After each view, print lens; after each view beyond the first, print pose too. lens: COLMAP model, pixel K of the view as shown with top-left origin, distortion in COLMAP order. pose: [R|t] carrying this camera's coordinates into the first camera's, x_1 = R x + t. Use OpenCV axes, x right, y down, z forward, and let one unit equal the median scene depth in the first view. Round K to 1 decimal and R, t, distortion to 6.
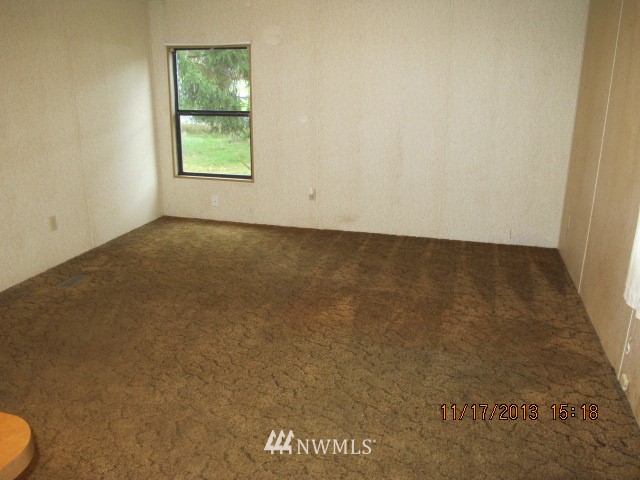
lens RADIAL K [[540.7, 0, 320.0], [0, 540.7, 240.0], [0, 0, 1]] dist [-0.091180, 0.003932]
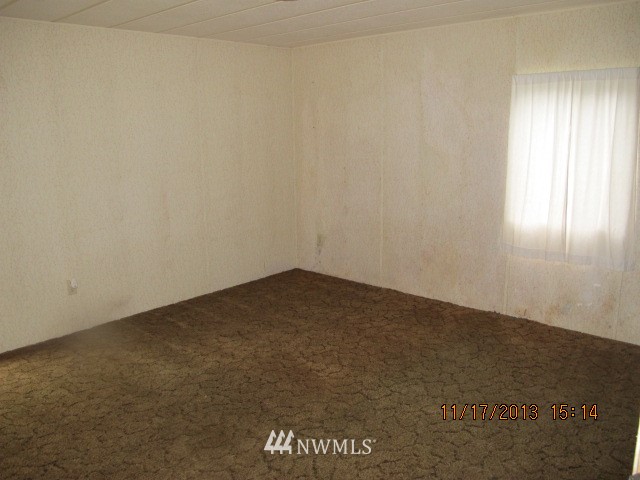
lens RADIAL K [[540.7, 0, 320.0], [0, 540.7, 240.0], [0, 0, 1]] dist [-0.091180, 0.003932]
pose [[0.456743, -0.200118, 0.866798, -0.519993], [0.290202, 0.954584, 0.067468, -0.104748], [-0.840933, 0.220731, 0.494074, 0.366739]]
